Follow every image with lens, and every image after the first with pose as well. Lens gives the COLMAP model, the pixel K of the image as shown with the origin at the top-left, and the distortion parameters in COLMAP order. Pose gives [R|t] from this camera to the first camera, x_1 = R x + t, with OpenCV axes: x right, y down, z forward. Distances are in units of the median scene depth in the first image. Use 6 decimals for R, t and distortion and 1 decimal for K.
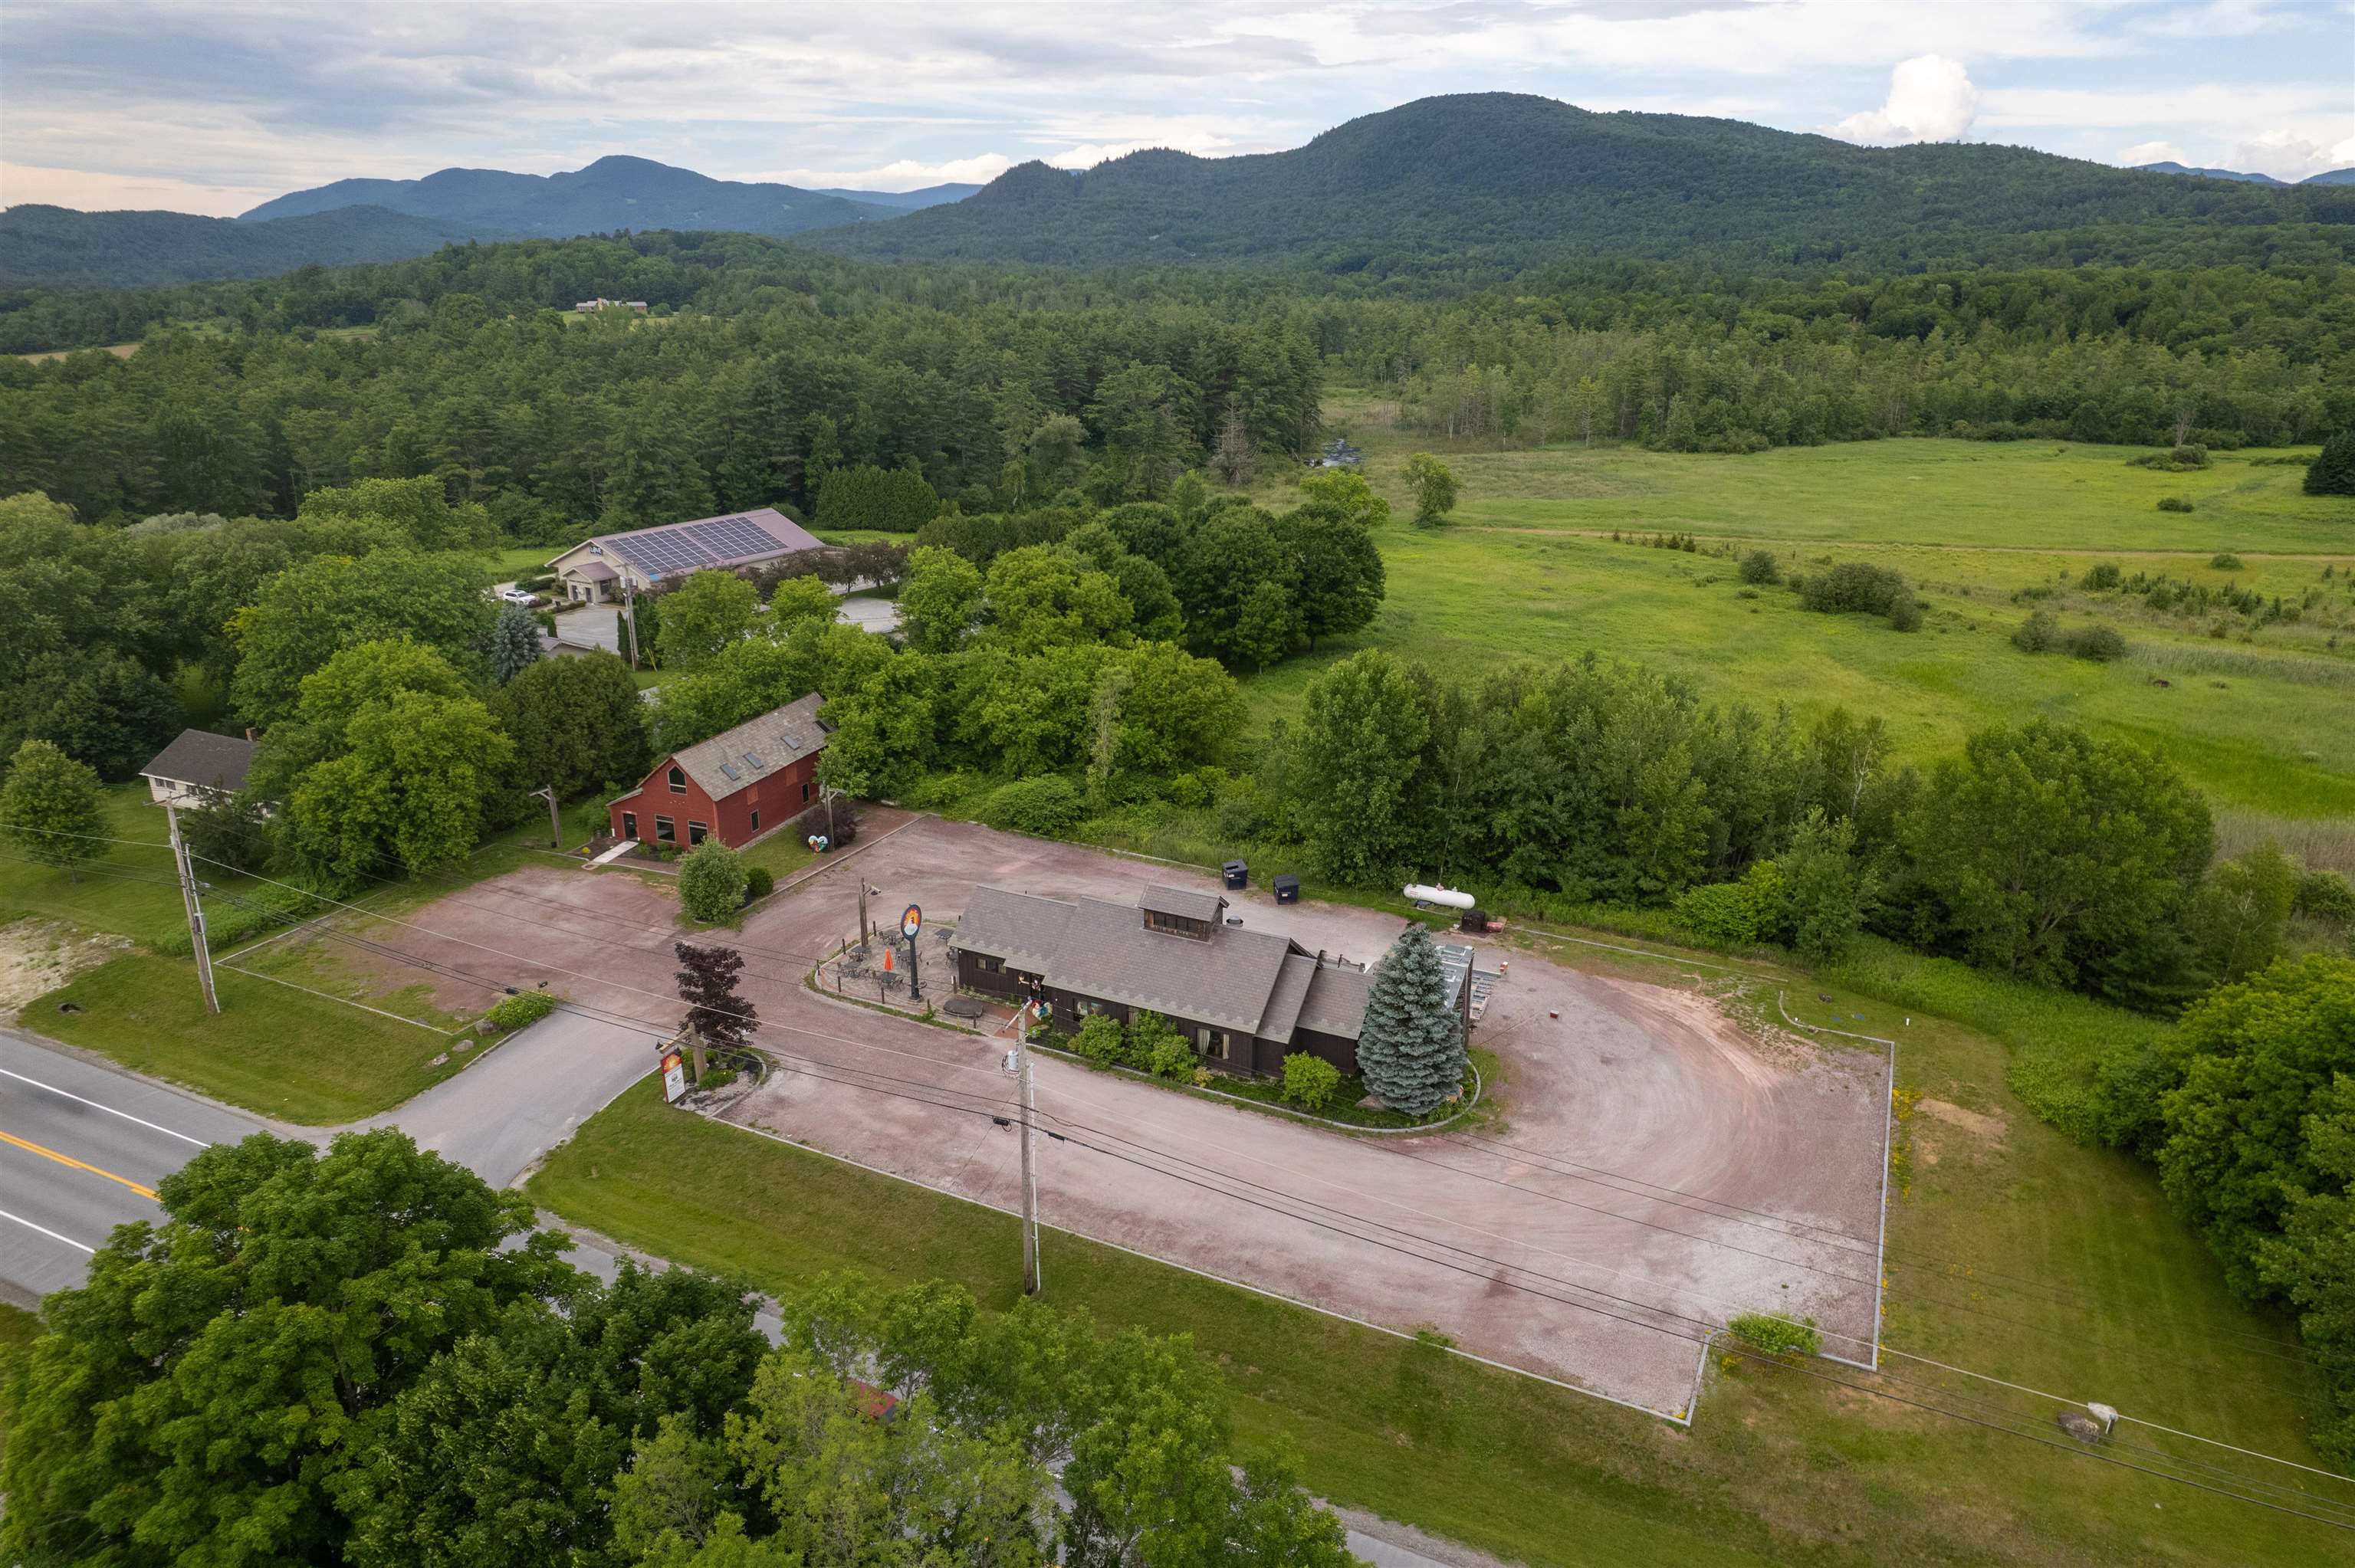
lens RADIAL K [[1507.5, 0, 1184.1], [0, 1507.5, 764.4], [0, 0, 1]] dist [-0.083014, 0.096772]
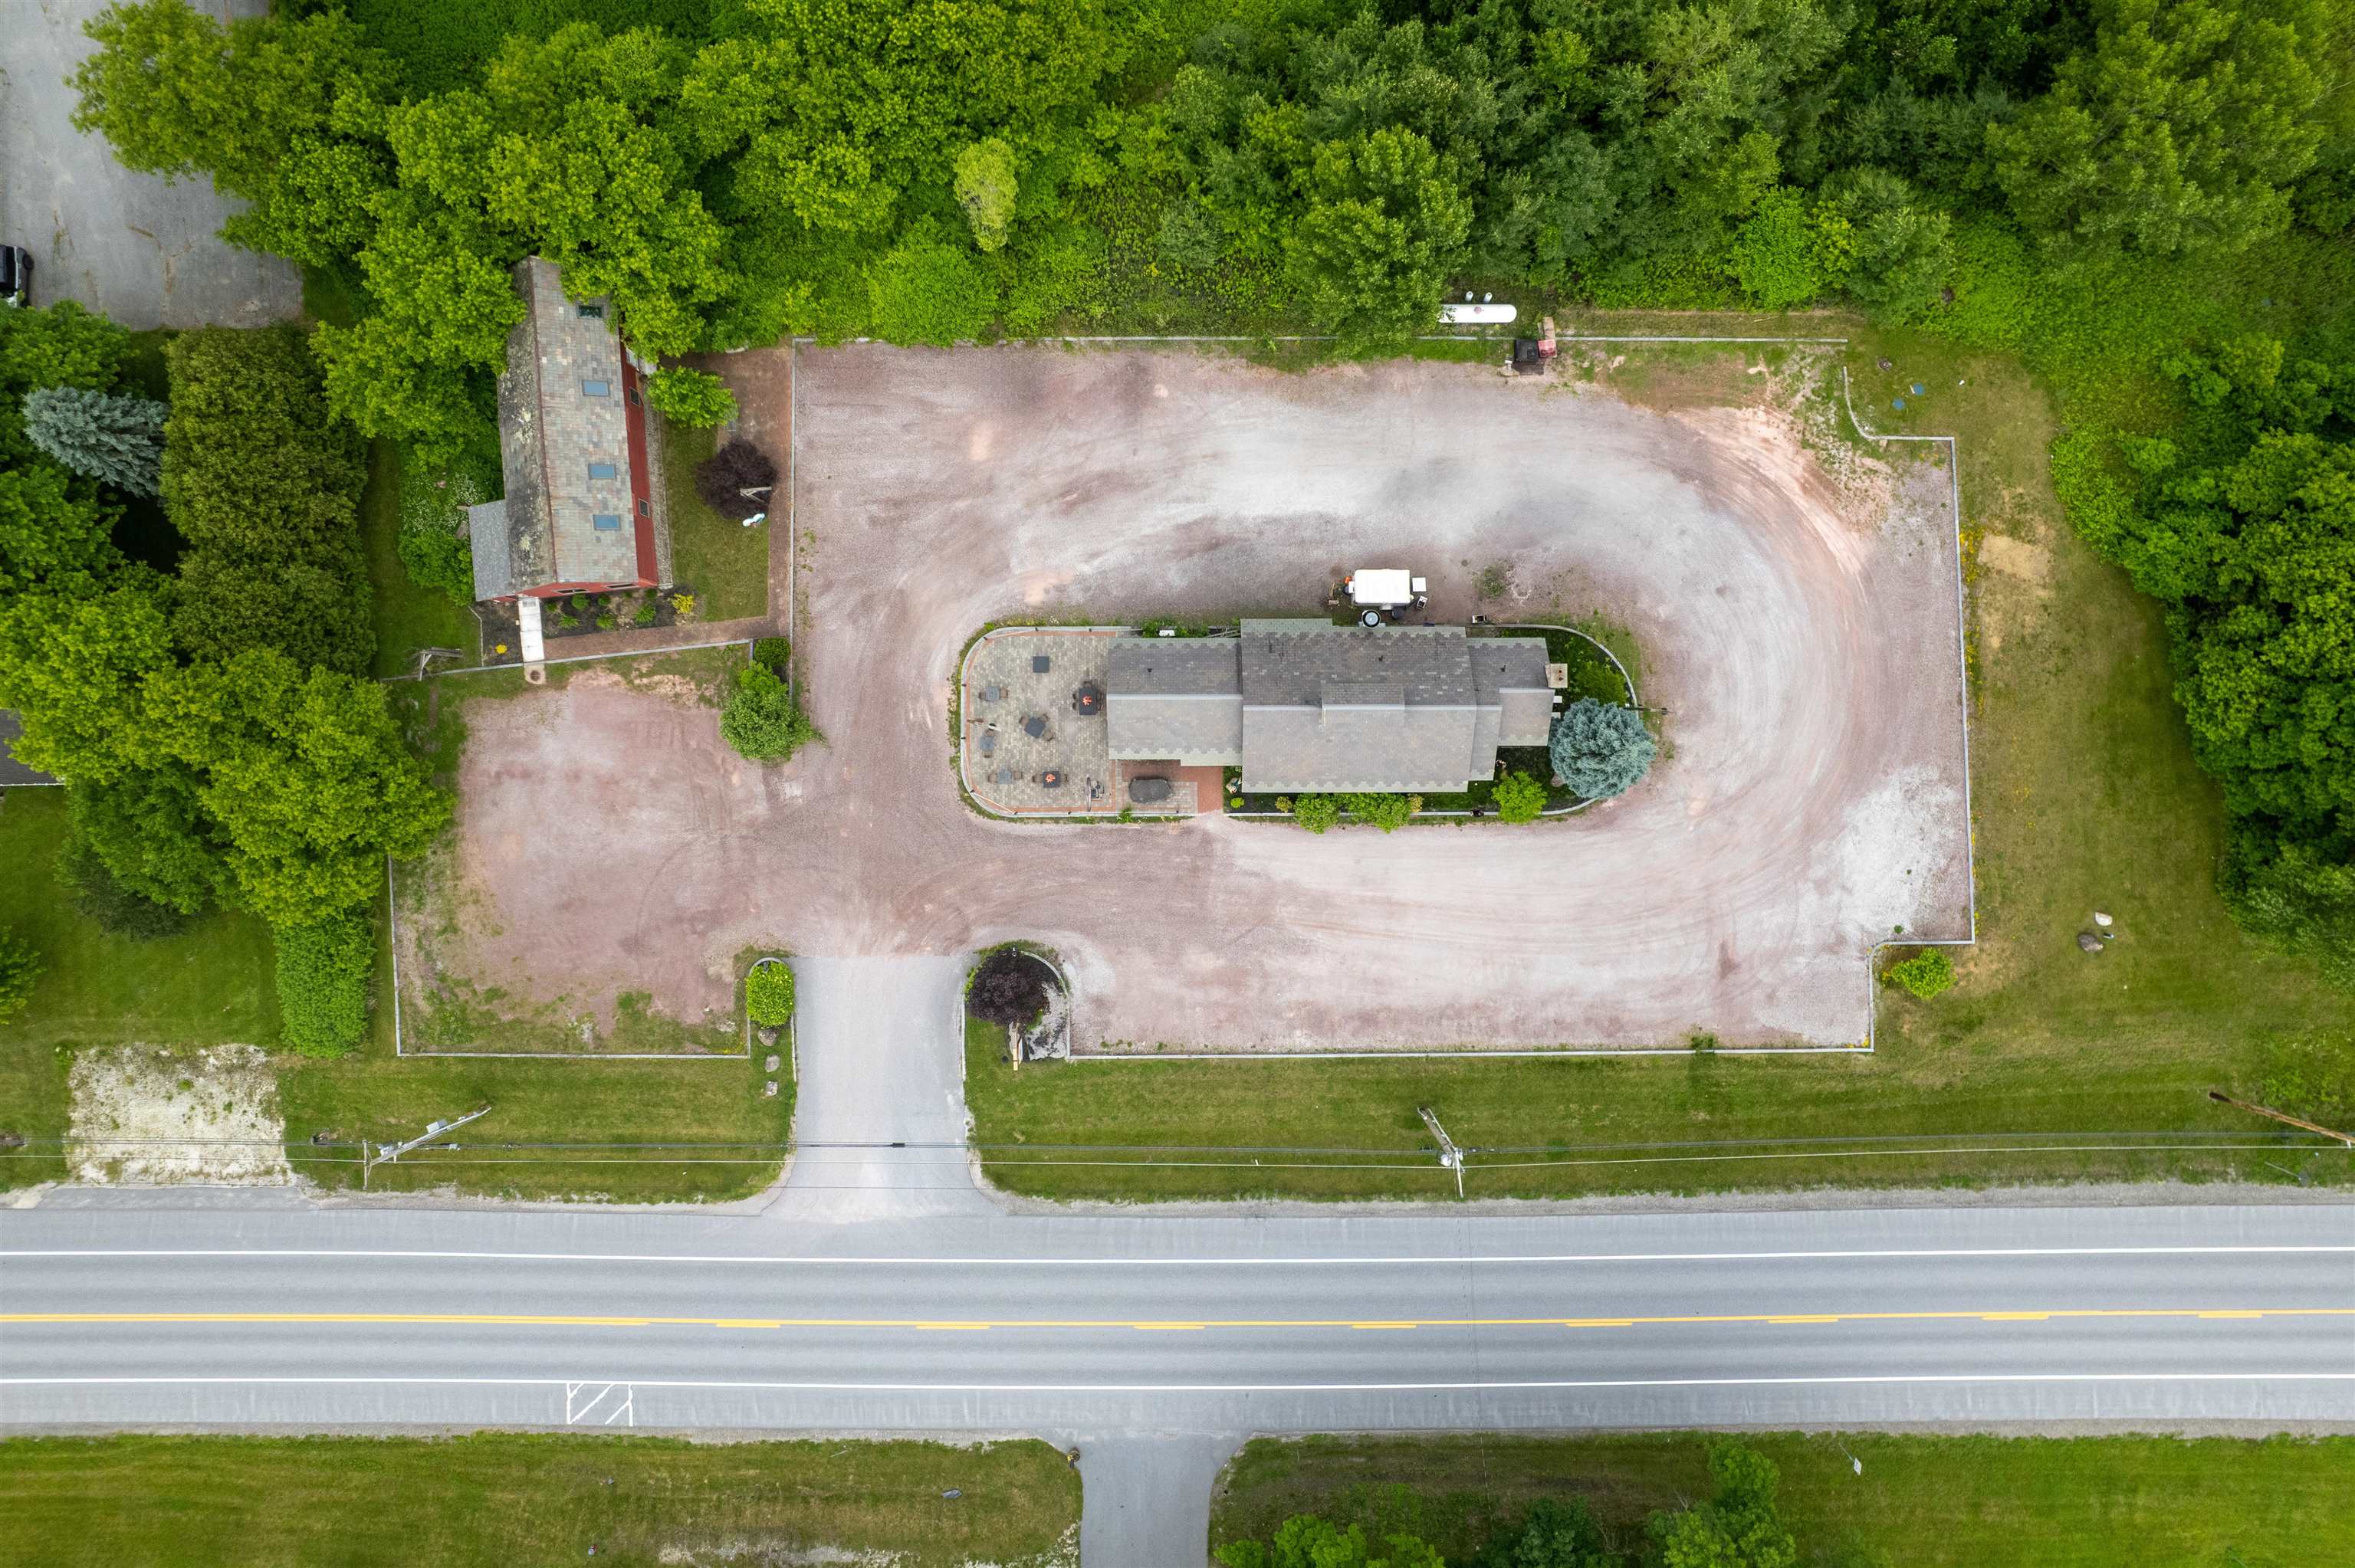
lens RADIAL K [[1573.4, 0, 1187.9], [0, 1573.4, 757.9], [0, 0, 1]] dist [-0.073278, 0.081746]
pose [[0.898856, -0.438117, 0.010523, -0.092427], [0.147914, 0.325894, 0.933764, -0.619675], [-0.412527, -0.837763, 0.357735, 0.460155]]
